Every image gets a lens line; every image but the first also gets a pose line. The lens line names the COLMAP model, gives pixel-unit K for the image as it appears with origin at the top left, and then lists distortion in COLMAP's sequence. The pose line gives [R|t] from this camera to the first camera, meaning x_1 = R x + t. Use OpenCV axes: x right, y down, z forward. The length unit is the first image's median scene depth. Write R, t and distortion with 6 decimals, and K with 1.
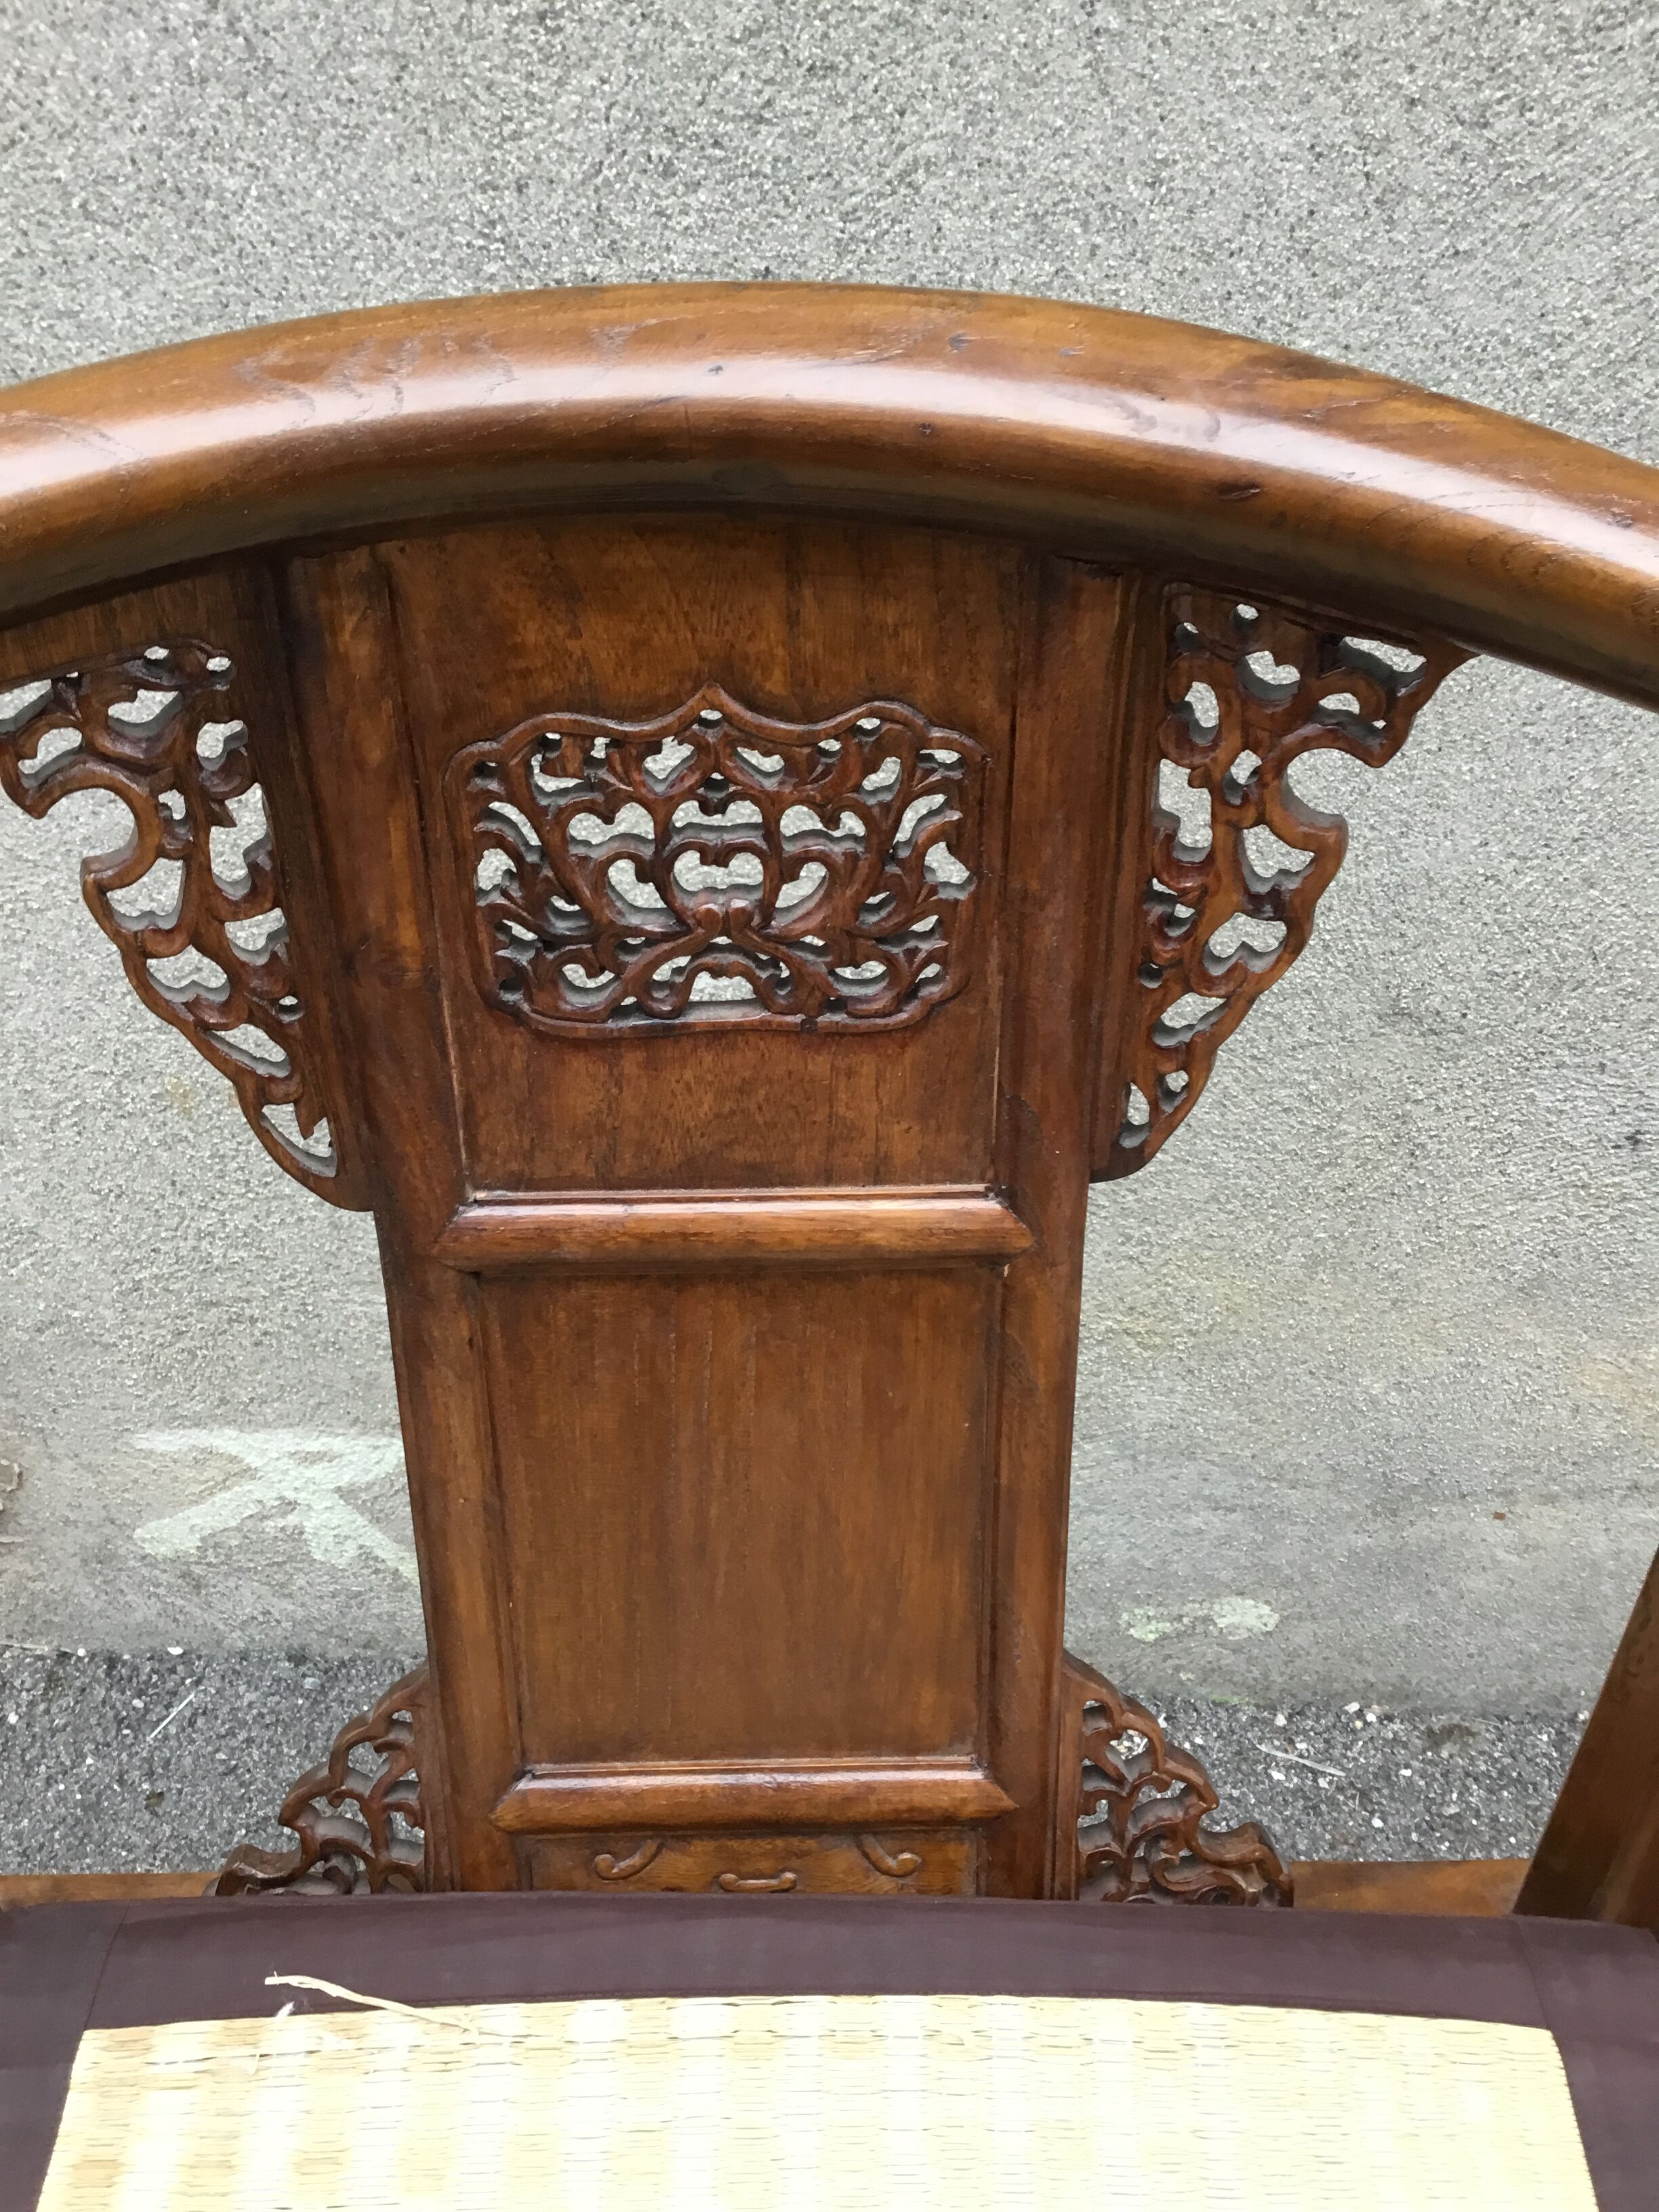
lens RADIAL K [[2009.0, 0, 803.5], [0, 2009.0, 1115.1], [0, 0, 1]] dist [0.073803, -0.142332]
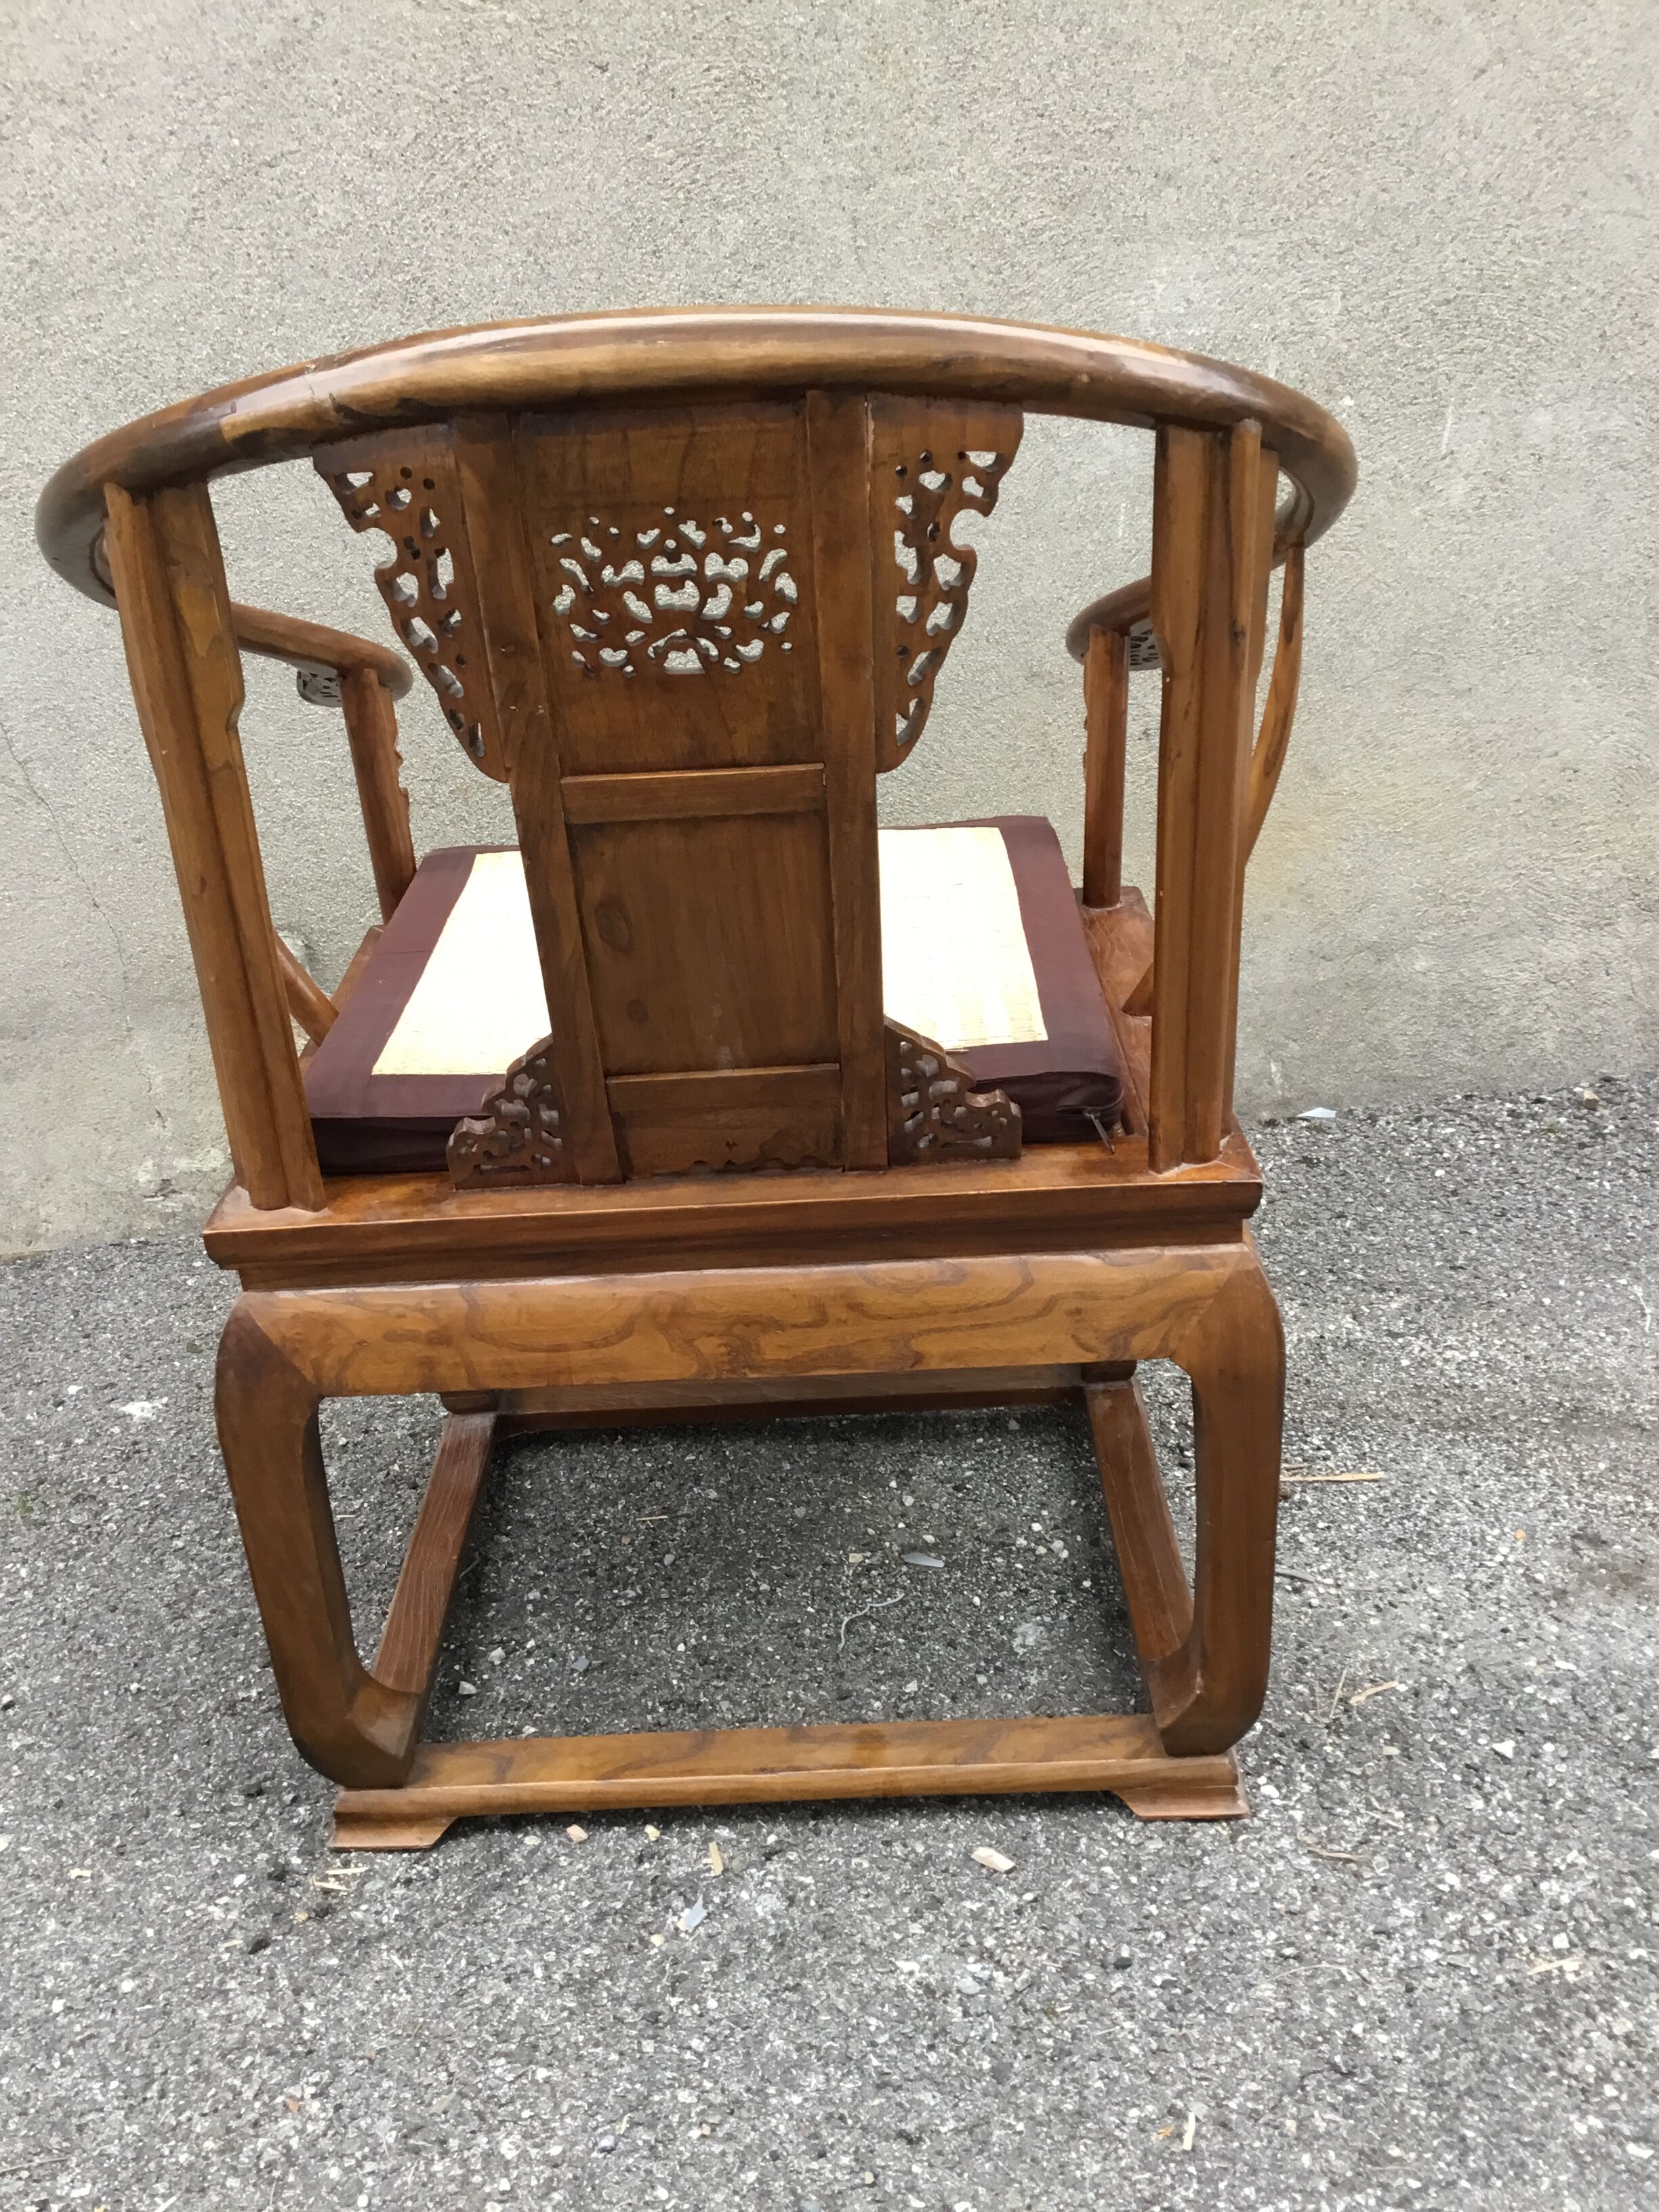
lens RADIAL K [[1980.2, 0, 822.1], [0, 1980.2, 1106.8], [0, 0, 1]] dist [0.057752, -0.094177]
pose [[0.978301, -0.112862, 0.173752, -0.494045], [0.154563, 0.956021, -0.249268, 1.220590], [-0.137978, 0.270714, 0.952720, -1.227813]]
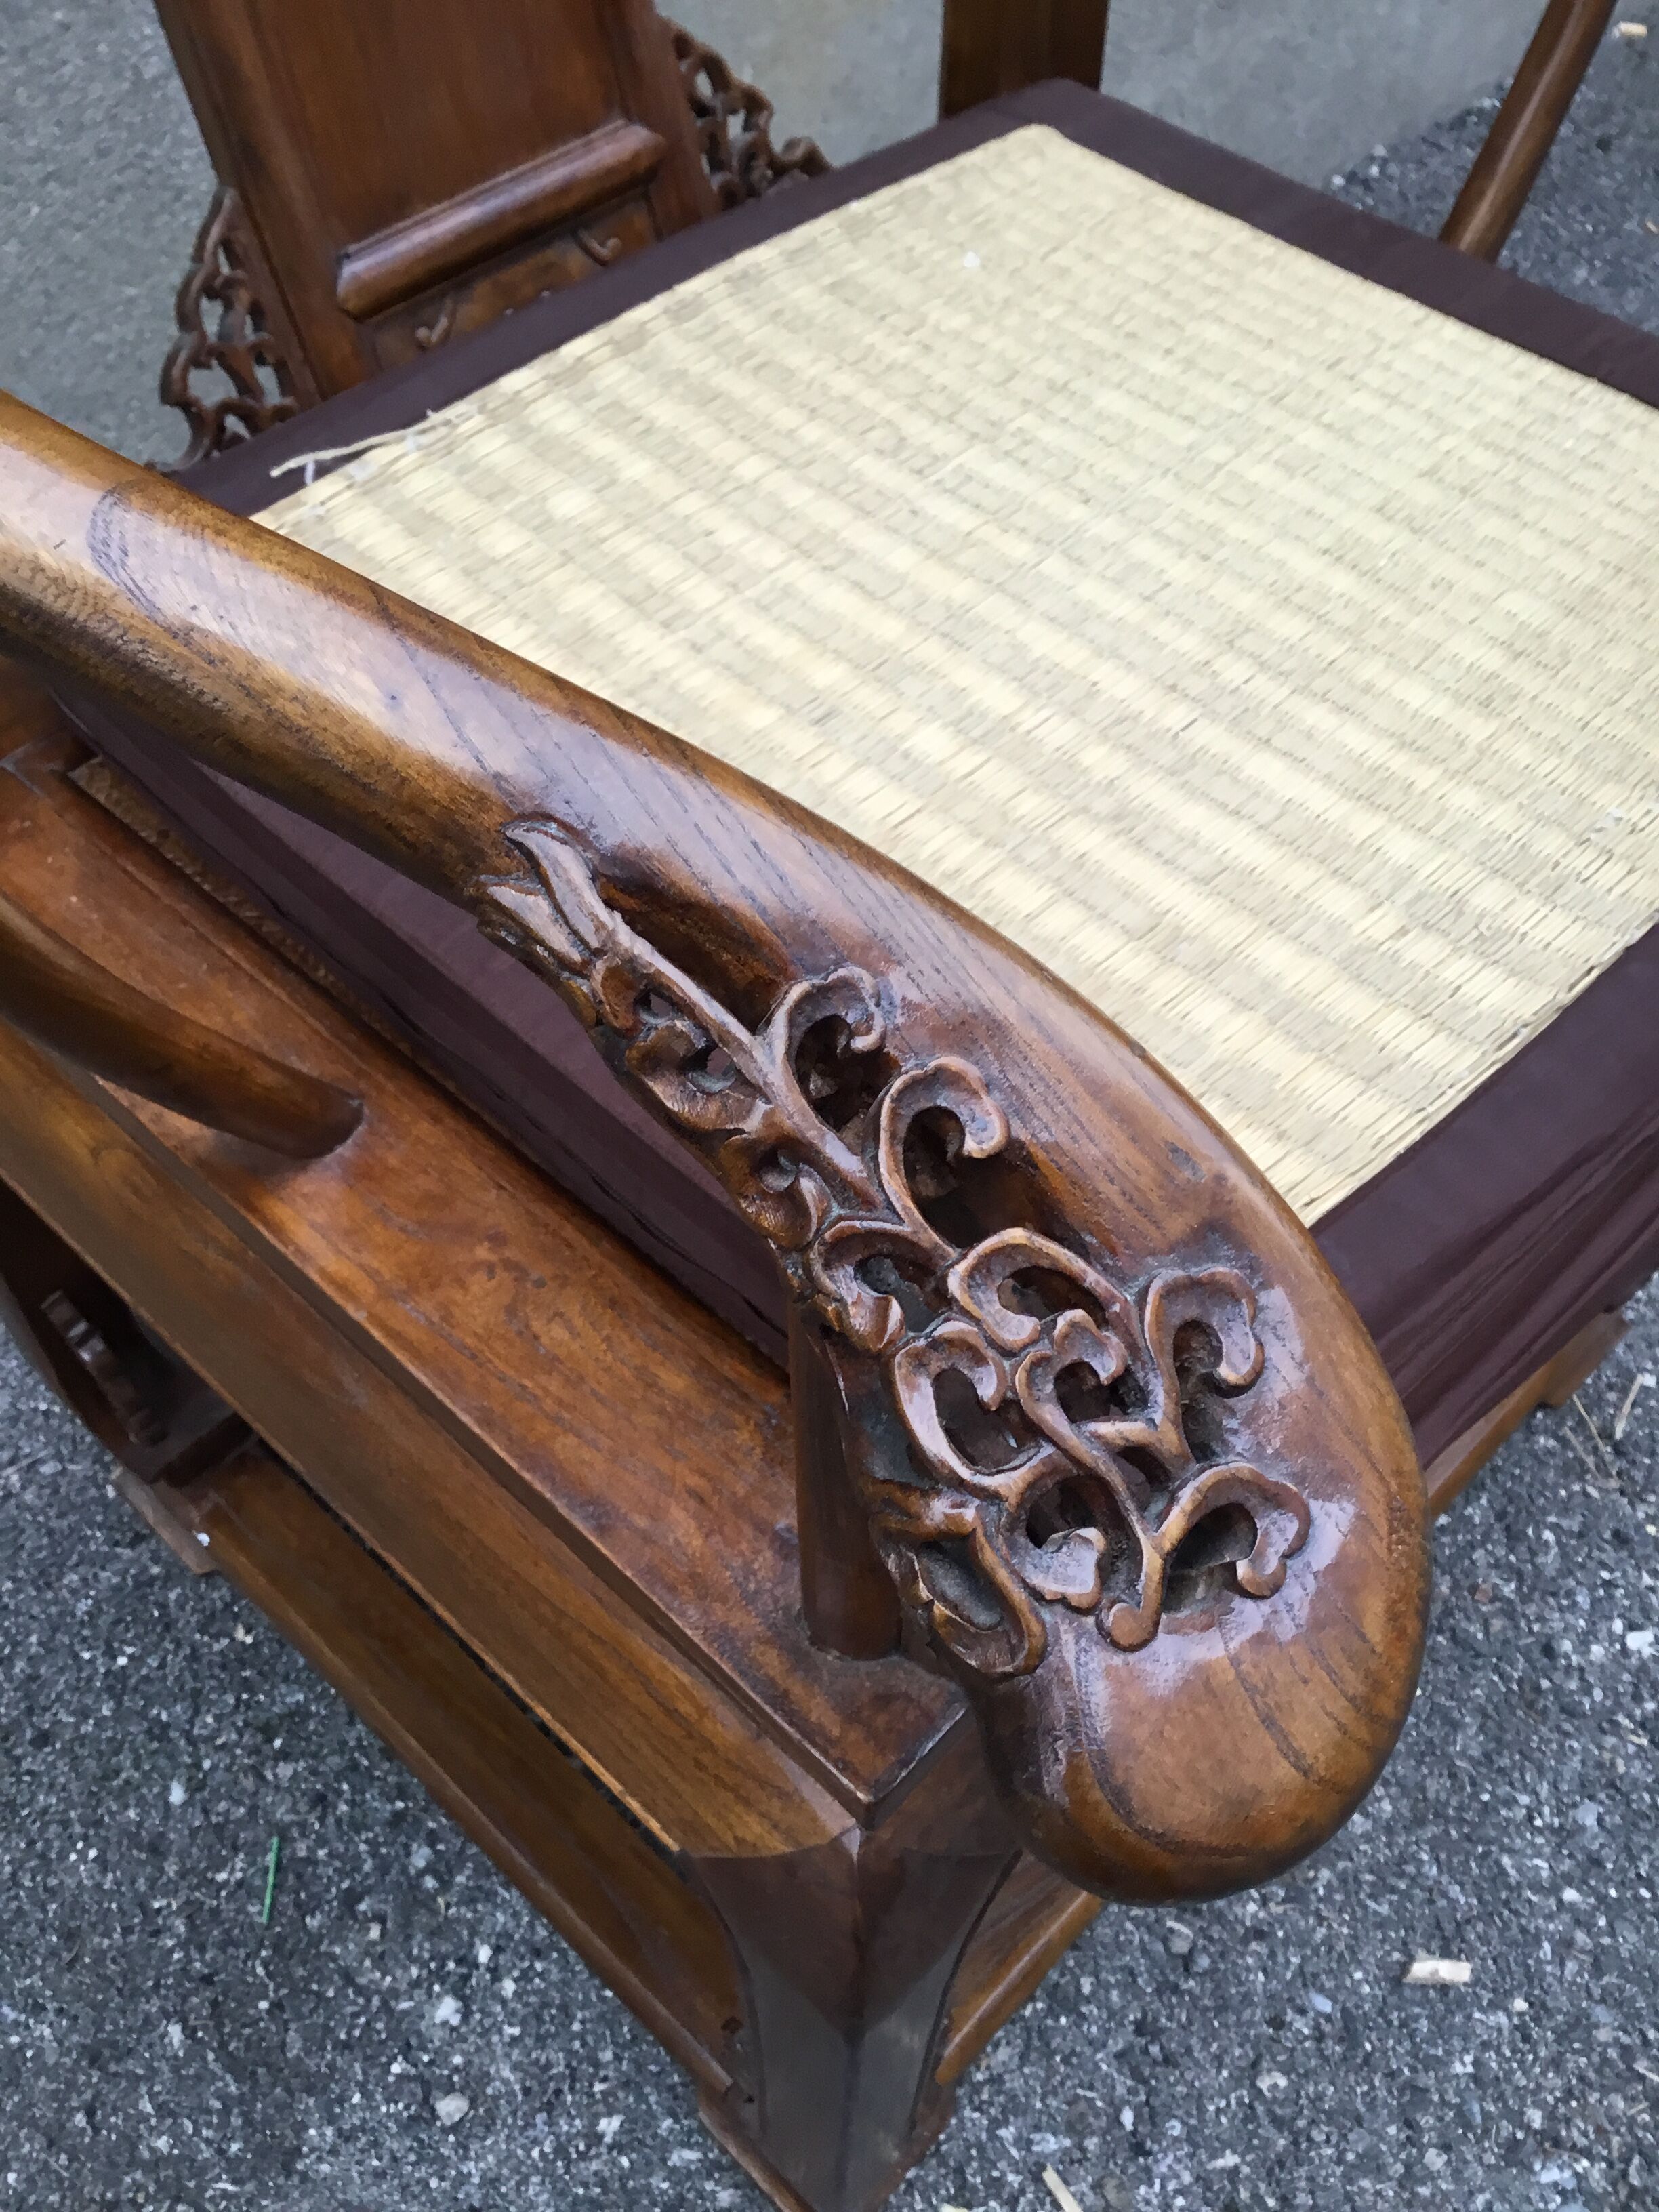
lens RADIAL K [[2052.3, 0, 810.6], [0, 2052.3, 1124.1], [0, 0, 1]] dist [0.010115, -0.016384]
pose [[0.697292, -0.553691, 0.455203, -0.653912], [0.455640, 0.832634, 0.314821, 0.426213], [-0.553331, -0.012113, 0.832873, -0.098450]]
